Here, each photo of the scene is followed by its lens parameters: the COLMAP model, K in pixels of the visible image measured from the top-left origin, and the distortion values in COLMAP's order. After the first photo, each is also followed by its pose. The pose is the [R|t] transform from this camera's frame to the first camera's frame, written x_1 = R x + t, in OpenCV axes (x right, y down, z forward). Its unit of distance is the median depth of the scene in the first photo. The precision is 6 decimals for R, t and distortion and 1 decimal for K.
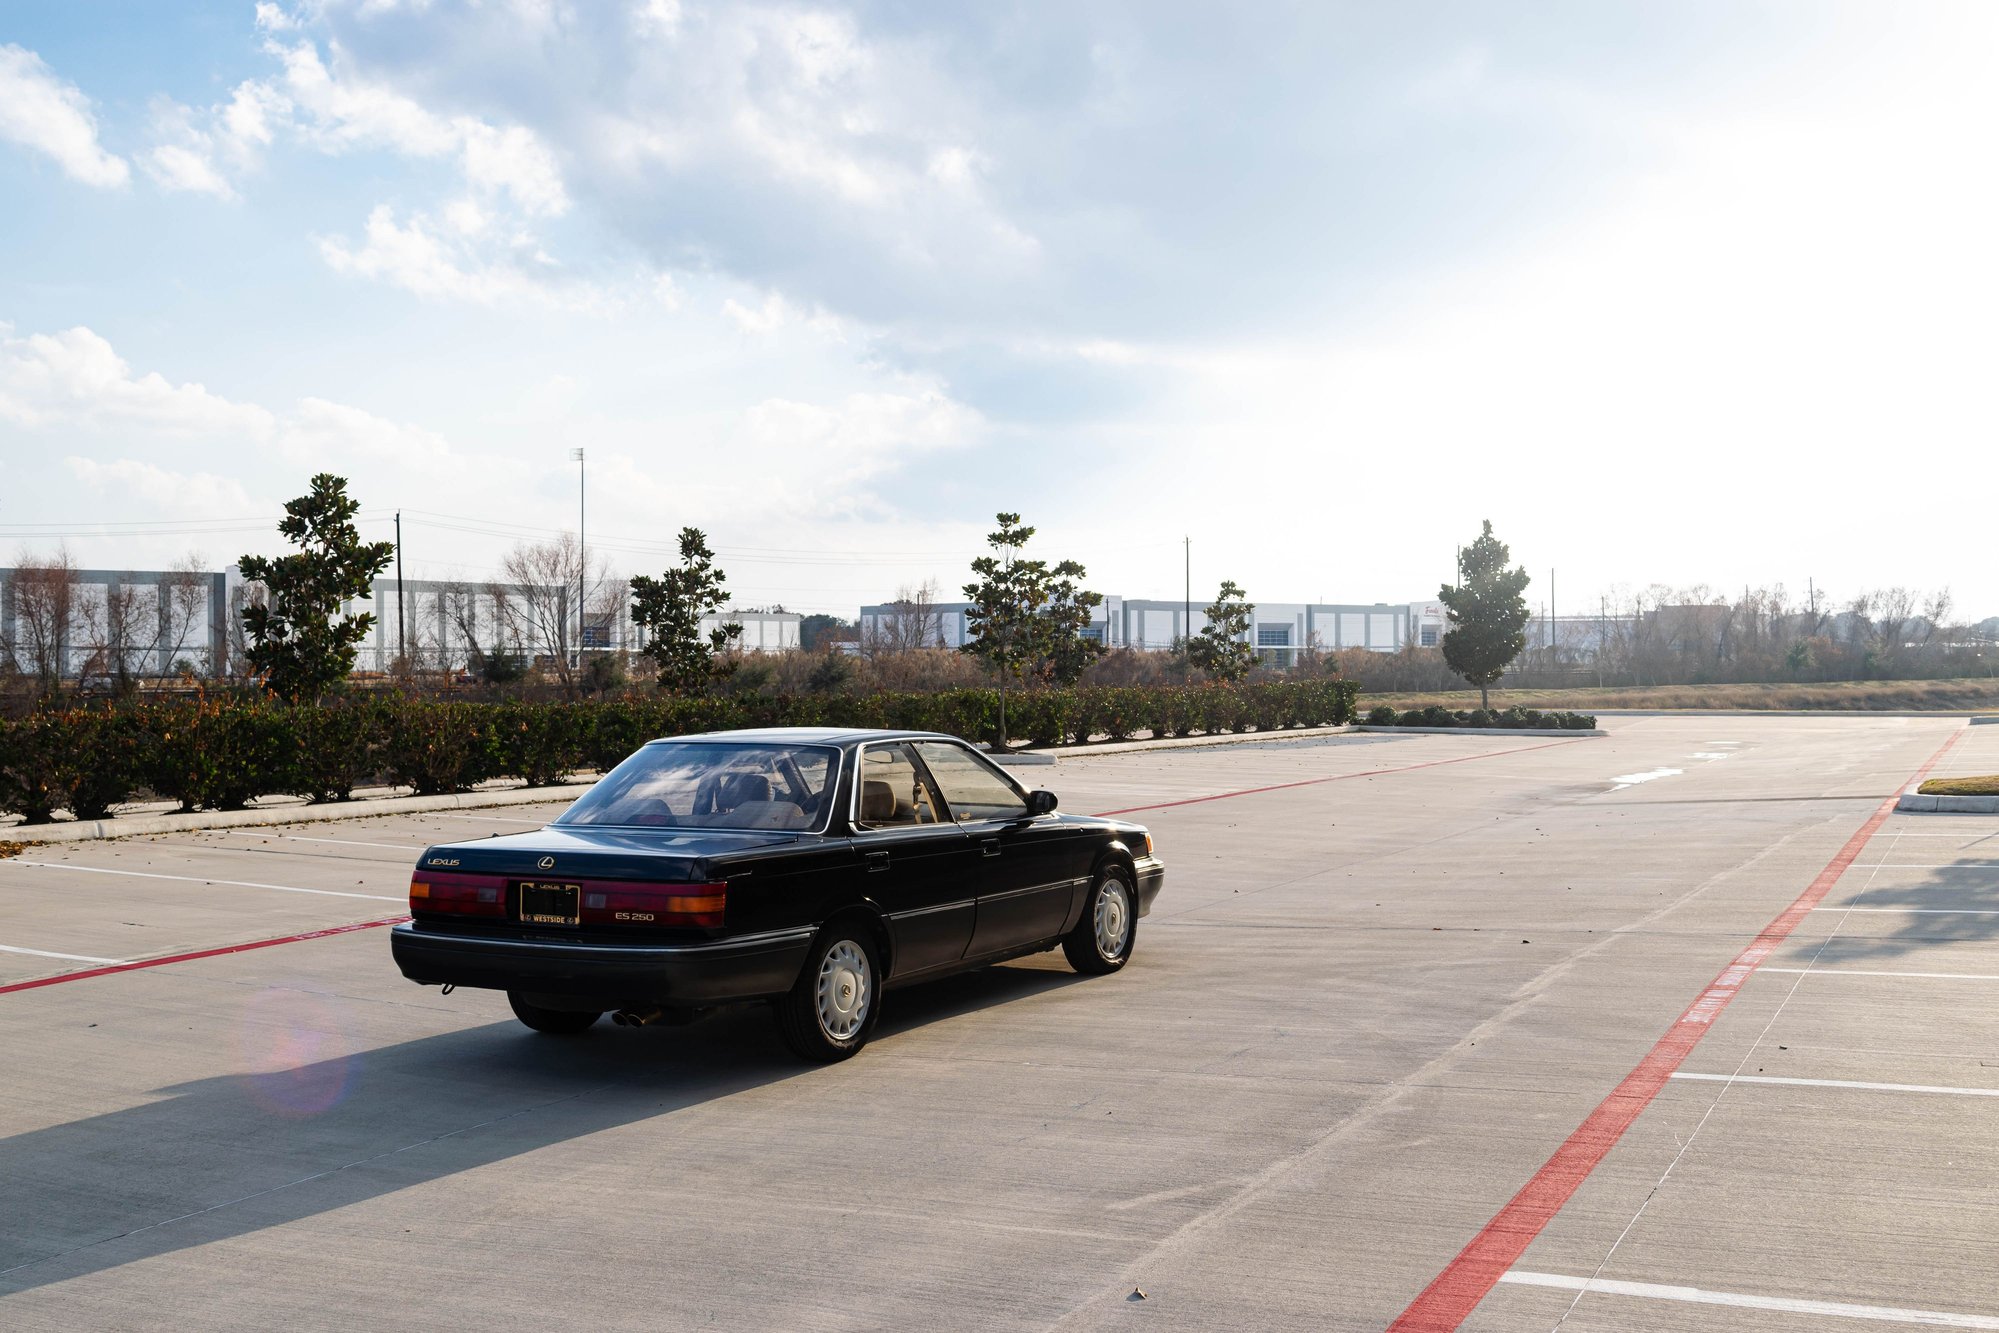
lens RADIAL K [[2055.5, 0, 1007.0], [0, 2055.5, 674.1], [0, 0, 1]] dist [-0.064325, 0.000000]
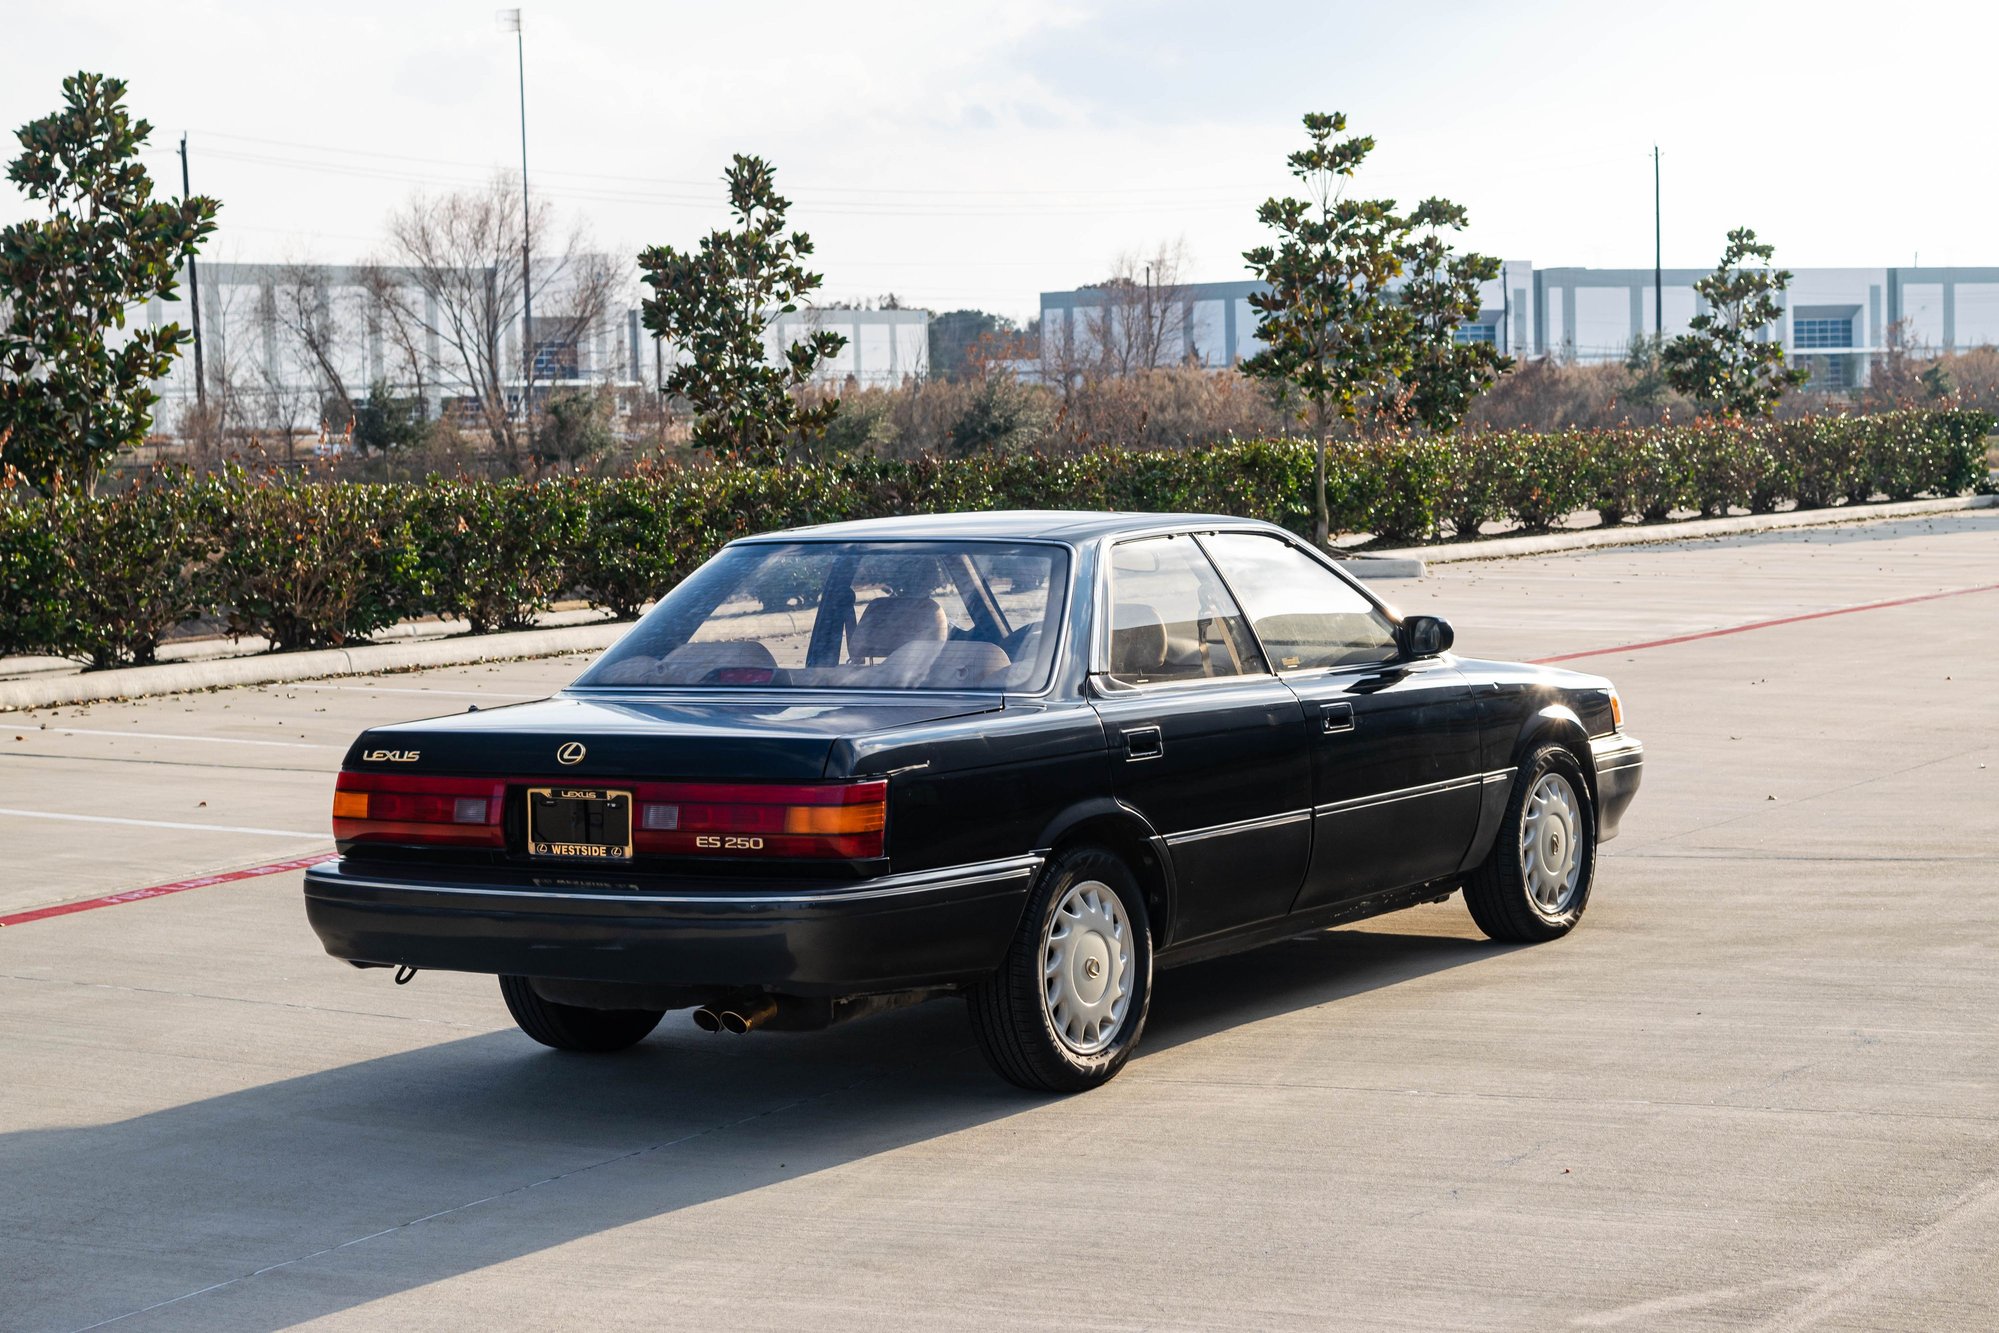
lens RADIAL K [[3846.4, 0, 1000.9], [0, 3846.4, 672.0], [0, 0, 1]] dist [0.046801, 0.000000]
pose [[0.996554, -0.015778, -0.081433, -0.006480], [0.021121, 0.997650, 0.065179, 0.000535], [0.080213, -0.066674, 0.994545, -0.027534]]
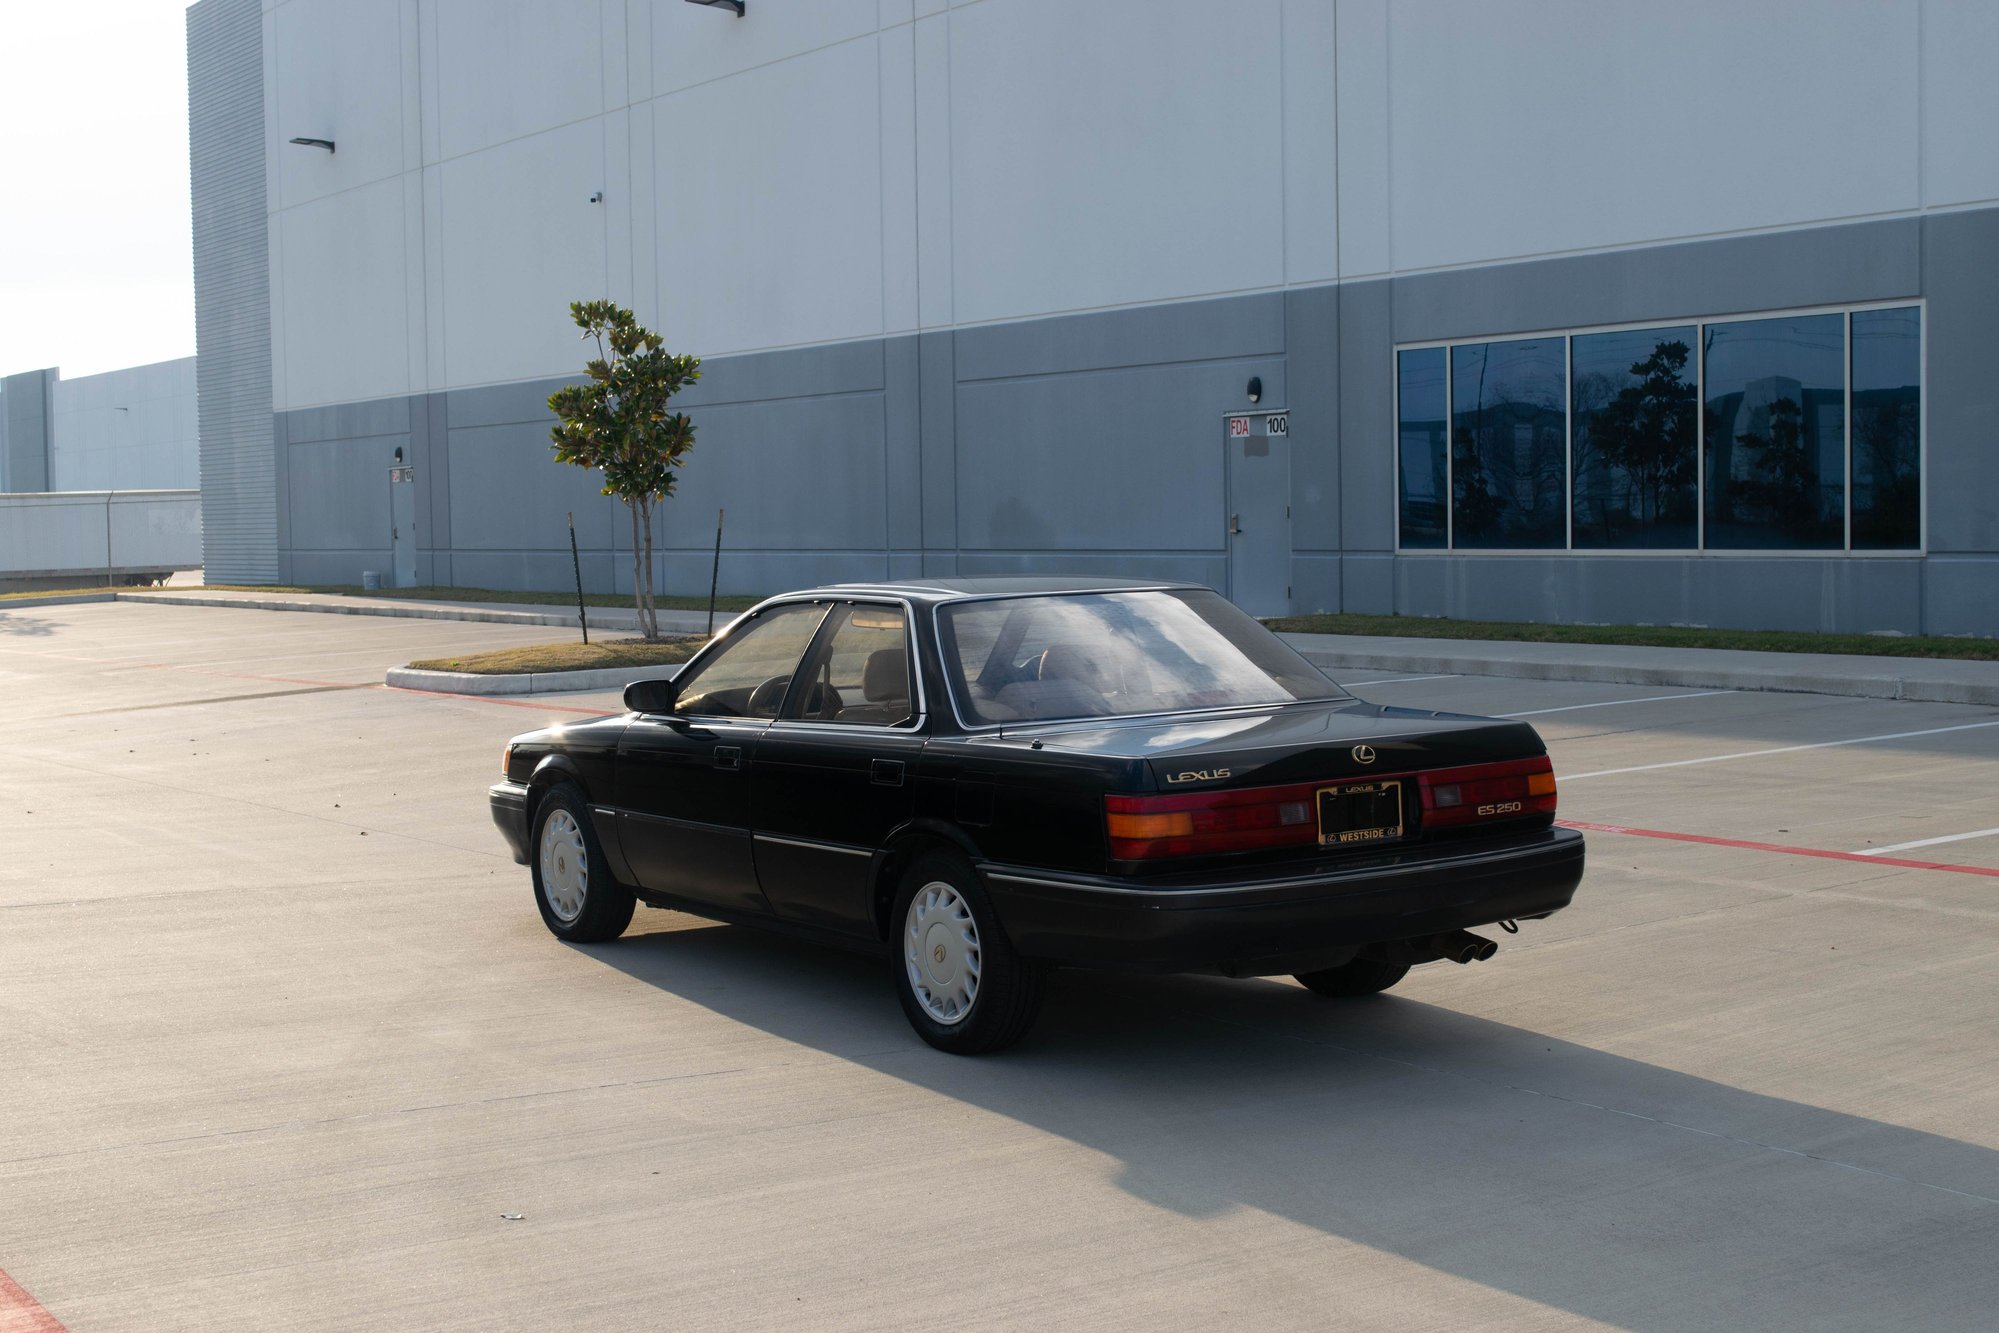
lens RADIAL K [[2665.8, 0, 998.2], [0, 2665.8, 662.6], [0, 0, 1]] dist [-0.016695, 0.000000]
pose [[0.466843, -0.049112, 0.882976, -0.439741], [0.020075, 0.998788, 0.044939, 0.007565], [-0.884112, -0.003254, 0.467263, 0.281703]]
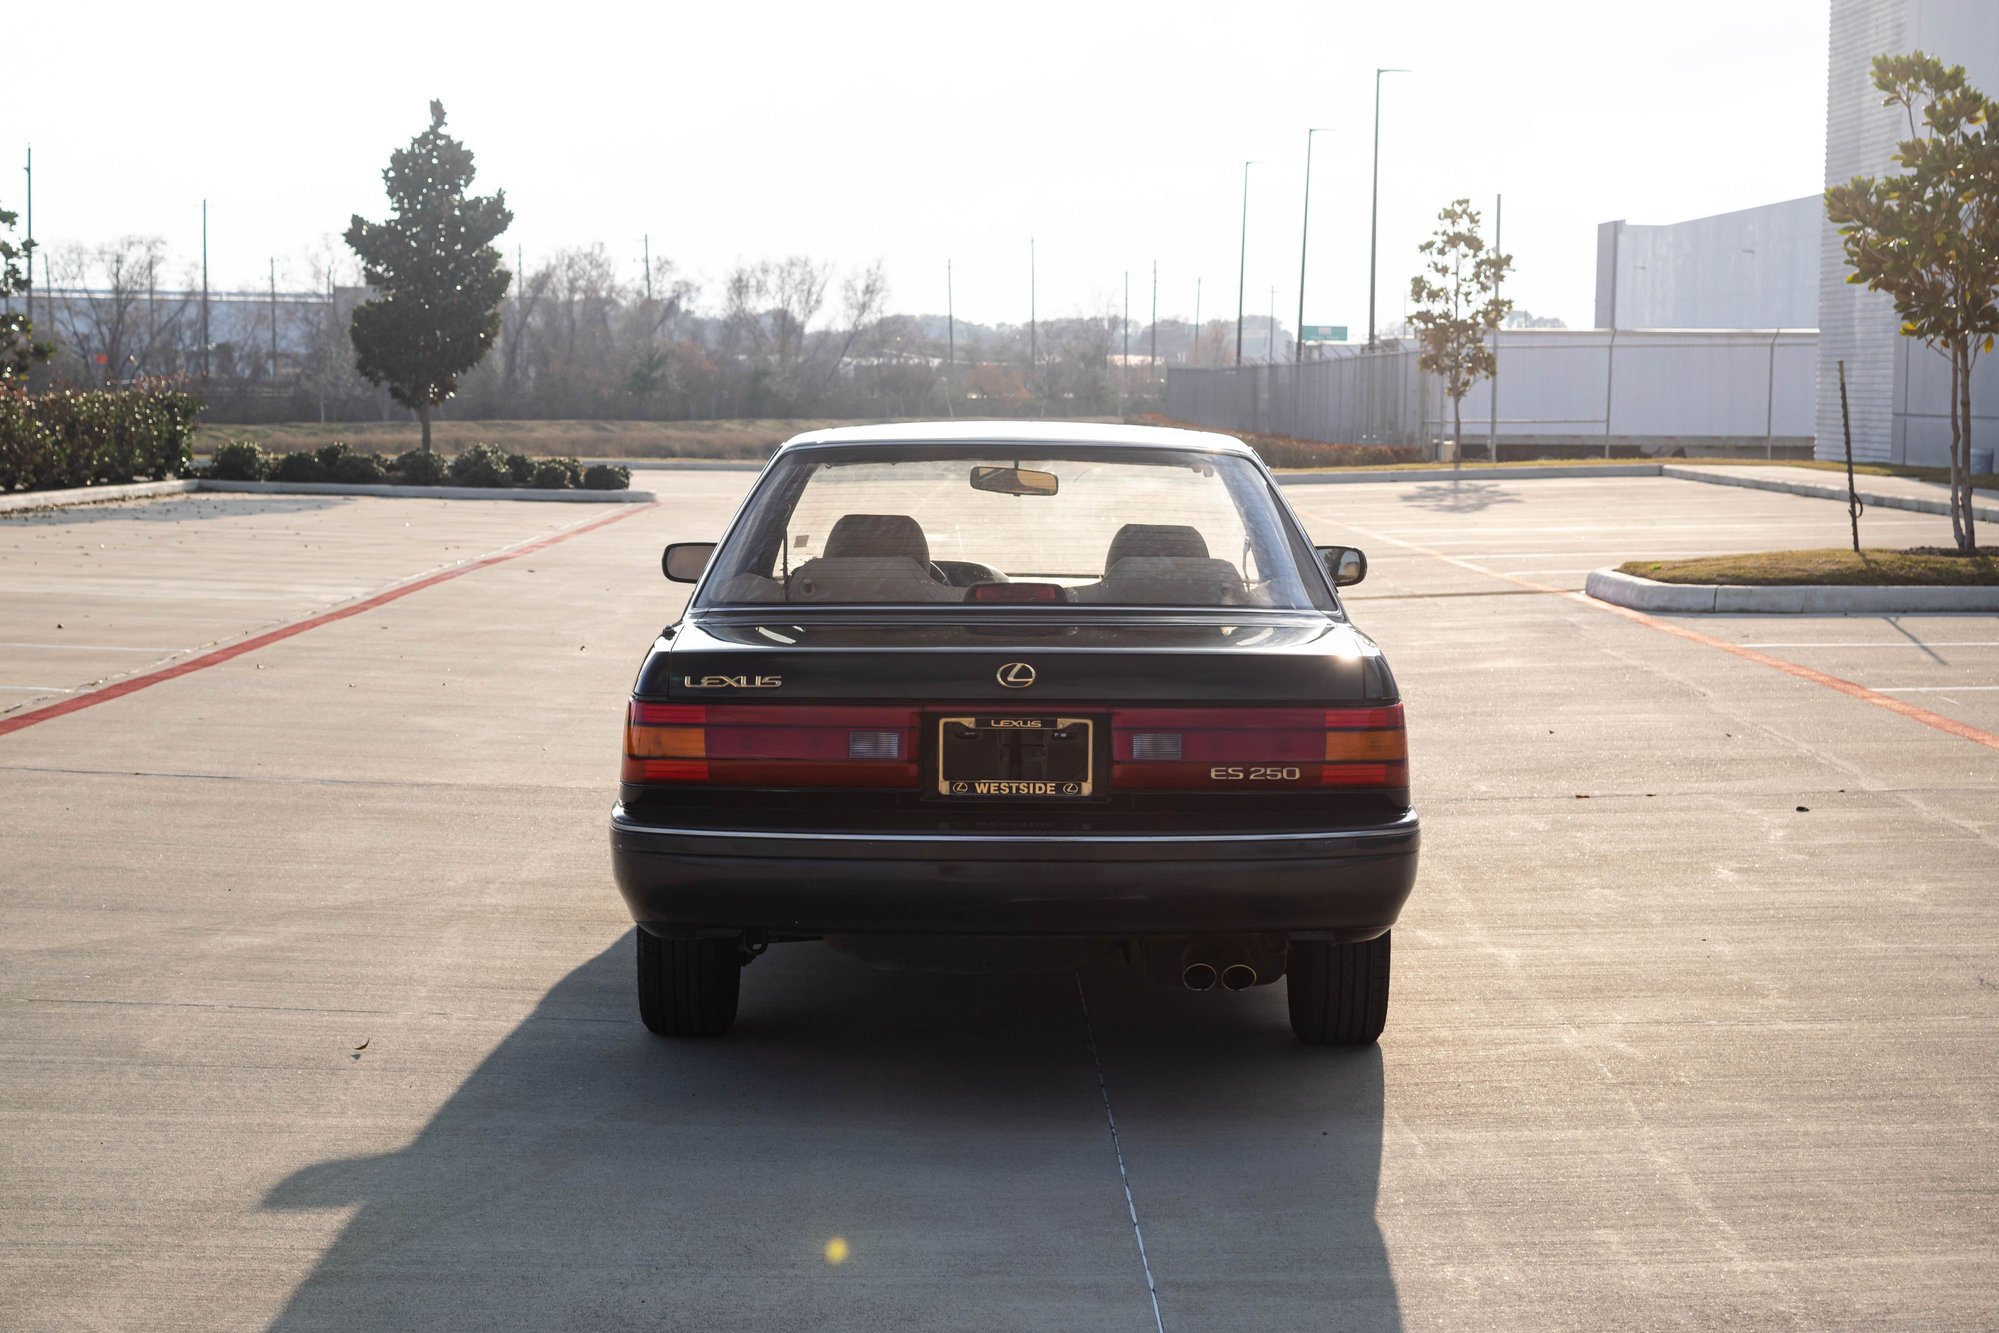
lens RADIAL K [[3846.4, 0, 998.4], [0, 3846.4, 668.2], [0, 0, 1]] dist [0.046801, 0.000000]
pose [[0.880508, -0.015631, 0.473774, -0.275140], [-0.017363, 0.997722, 0.065186, 0.012039], [-0.473714, -0.065623, 0.878230, 0.073349]]
